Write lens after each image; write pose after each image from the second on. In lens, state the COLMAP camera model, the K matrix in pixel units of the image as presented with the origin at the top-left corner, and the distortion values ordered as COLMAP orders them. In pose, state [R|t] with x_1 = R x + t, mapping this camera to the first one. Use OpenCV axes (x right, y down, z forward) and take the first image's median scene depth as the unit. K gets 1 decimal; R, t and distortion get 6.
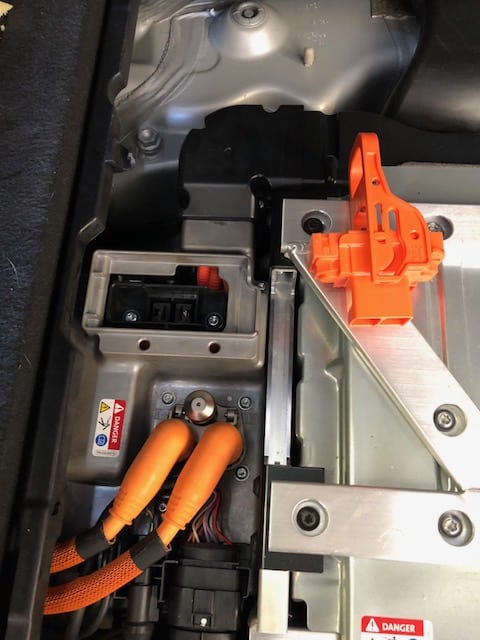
lens RADIAL K [[511.8, 0, 240.0], [0, 511.8, 320.0], [0, 0, 1]] dist [0.000775, 0.001208]
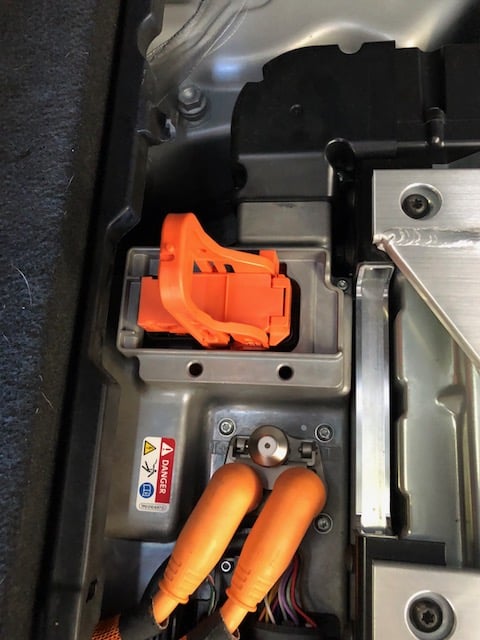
lens RADIAL K [[524.6, 0, 247.4], [0, 524.6, 320.7], [0, 0, 1]] dist [-0.001318, 0.004372]
pose [[0.996282, -0.024832, -0.082496, -0.040526], [0.029850, 0.997742, 0.060166, -0.070528], [0.080815, -0.062405, 0.994774, 0.215244]]
